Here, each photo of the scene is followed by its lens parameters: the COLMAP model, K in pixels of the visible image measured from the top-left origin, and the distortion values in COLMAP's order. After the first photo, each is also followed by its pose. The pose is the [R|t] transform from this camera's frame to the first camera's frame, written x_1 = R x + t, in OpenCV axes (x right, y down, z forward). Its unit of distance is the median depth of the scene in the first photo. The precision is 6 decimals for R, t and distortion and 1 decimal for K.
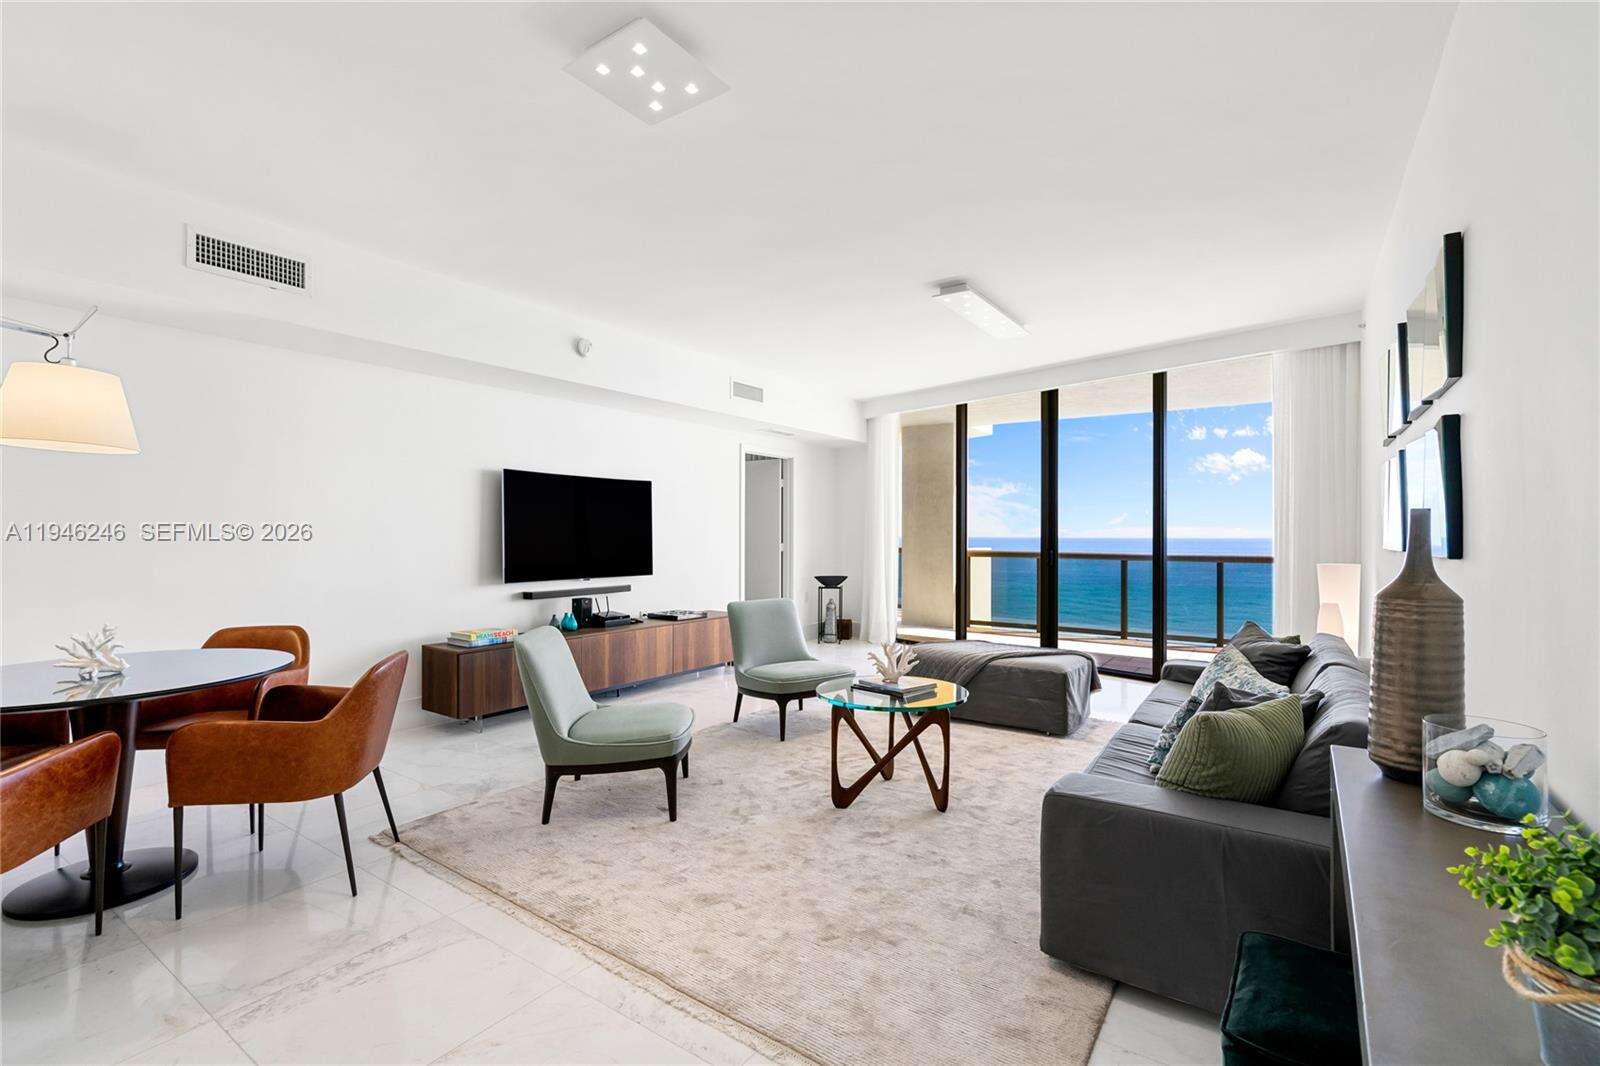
lens RADIAL K [[722.5, 0, 801.2], [0, 722.5, 524.7], [0, 0, 1]] dist [-0.014218, 0.009970]
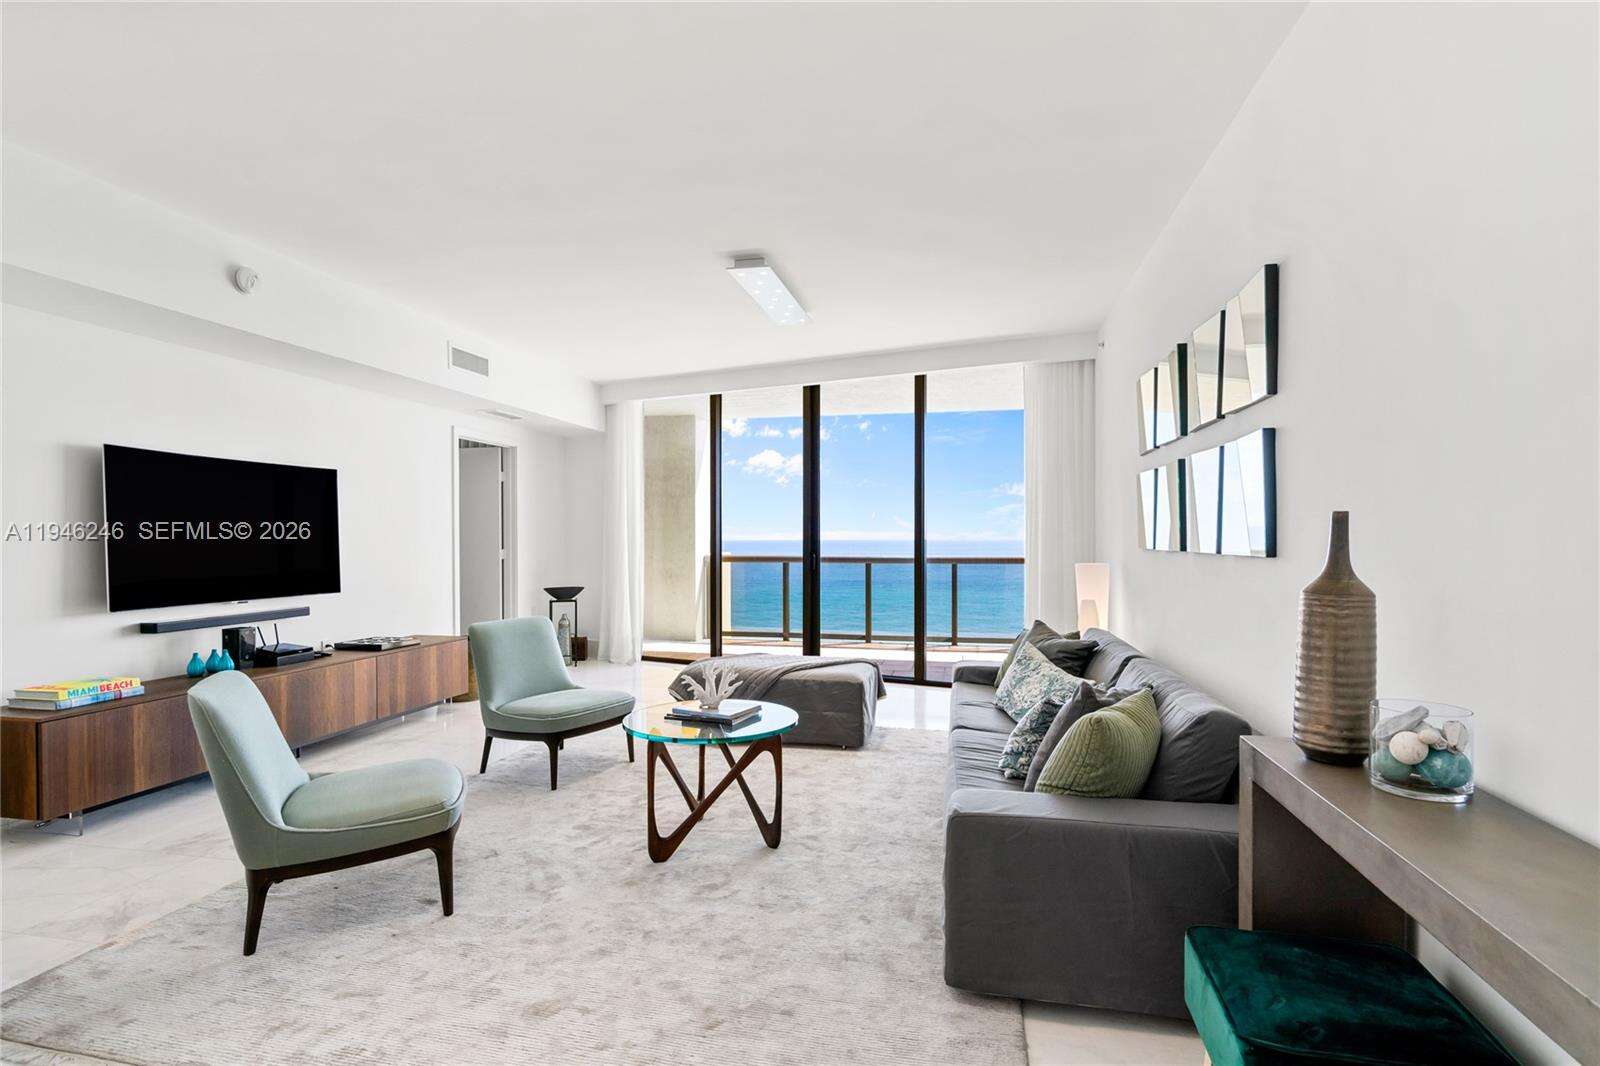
lens RADIAL K [[789.6, 0, 797.0], [0, 789.6, 542.0], [0, 0, 1]] dist [0.001488, 0.002166]
pose [[0.924442, -0.006317, 0.381271, -0.101380], [-0.000604, 0.999837, 0.018029, 0.001027], [-0.381323, -0.016897, 0.924287, 0.062077]]
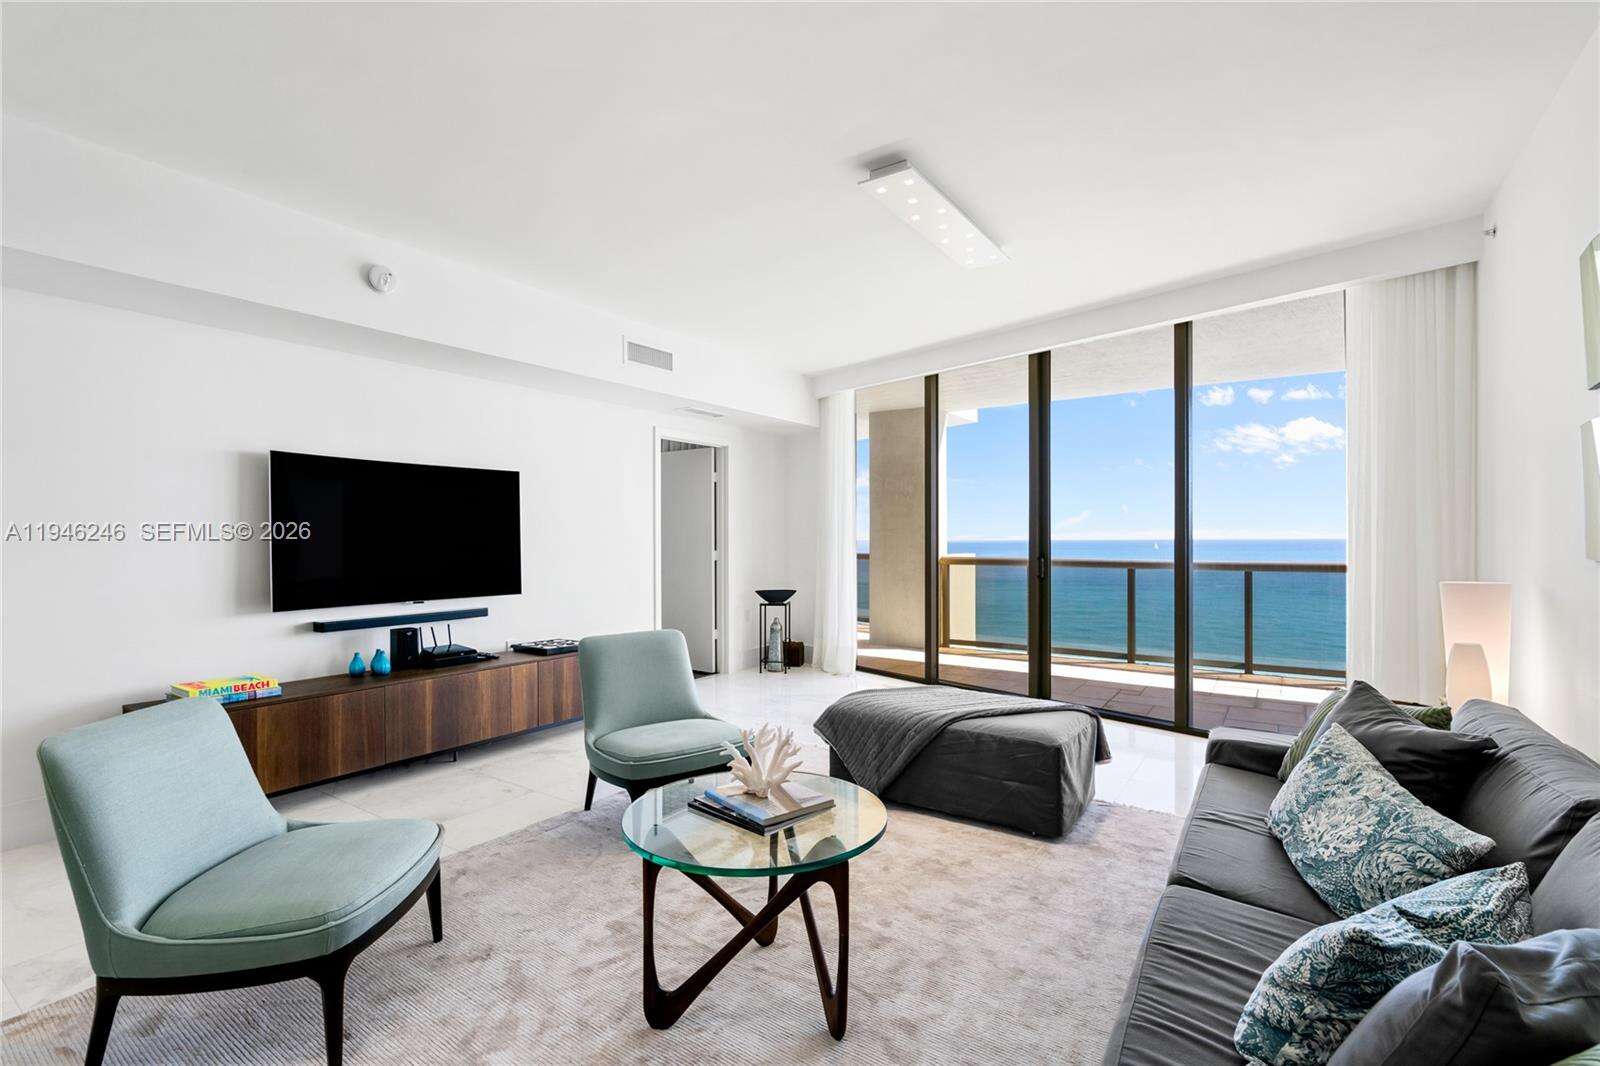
lens RADIAL K [[724.6, 0, 804.0], [0, 724.6, 536.1], [0, 0, 1]] dist [-0.012786, 0.009818]
pose [[0.999952, -0.005621, 0.008077, 0.114259], [0.005537, 0.999932, 0.010282, 0.002464], [-0.008134, -0.010236, 0.999915, 0.303205]]
